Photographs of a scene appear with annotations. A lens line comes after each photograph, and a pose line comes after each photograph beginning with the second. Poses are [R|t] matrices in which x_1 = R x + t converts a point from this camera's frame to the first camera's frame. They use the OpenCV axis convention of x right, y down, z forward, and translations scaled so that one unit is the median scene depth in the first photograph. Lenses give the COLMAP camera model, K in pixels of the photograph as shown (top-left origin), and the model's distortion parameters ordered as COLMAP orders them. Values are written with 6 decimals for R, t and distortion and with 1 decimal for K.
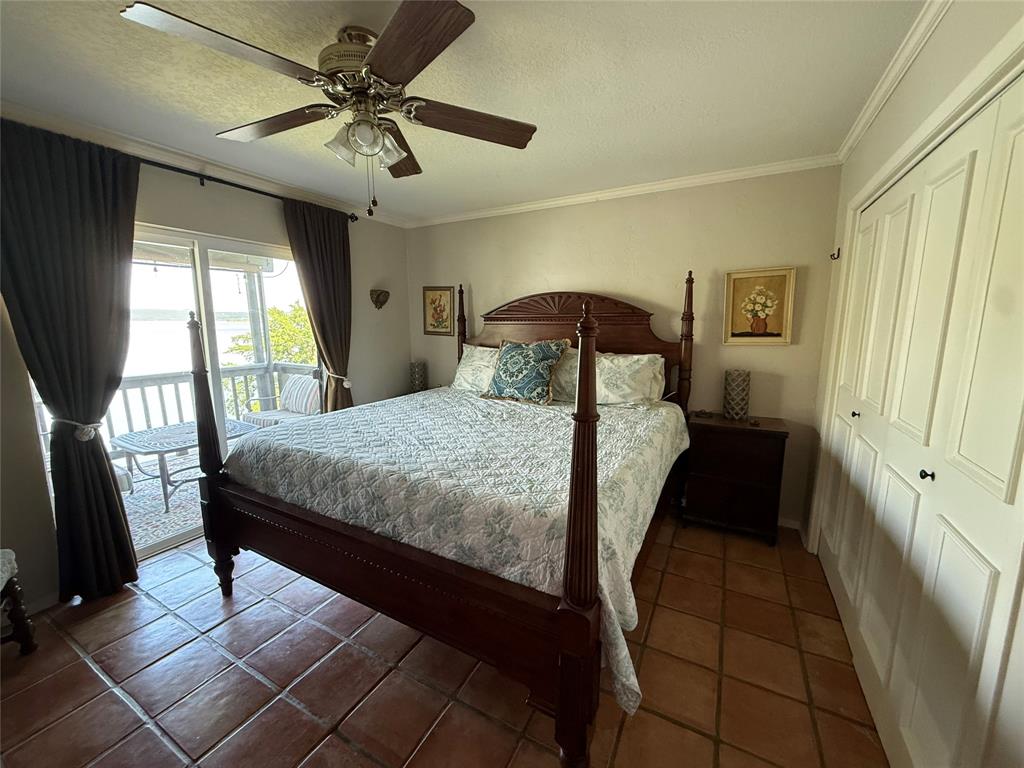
lens RADIAL K [[407.9, 0, 510.8], [0, 407.9, 384.0], [0, 0, 1]] dist [-0.001838, -0.000204]
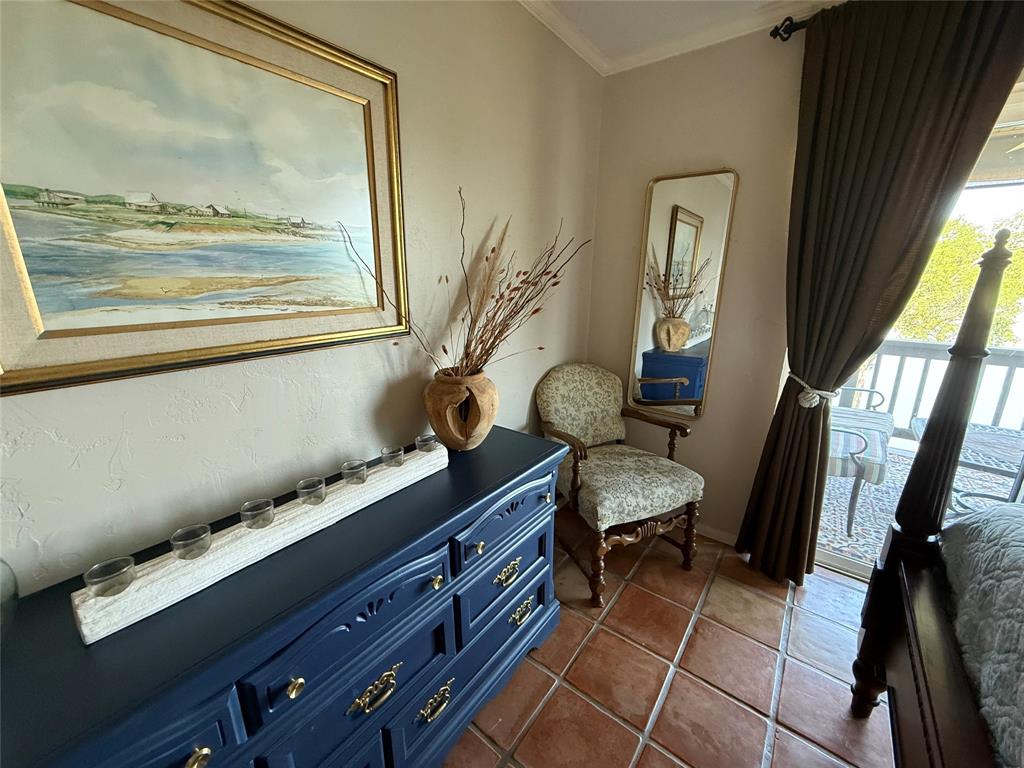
lens RADIAL K [[407.9, 0, 511.9], [0, 407.9, 377.6], [0, 0, 1]] dist [-0.001838, -0.000204]
pose [[-0.167602, 0.249176, -0.953845, -0.157792], [-0.166326, 0.946515, 0.276487, -0.047278], [0.971723, 0.204989, -0.117193, 0.486988]]
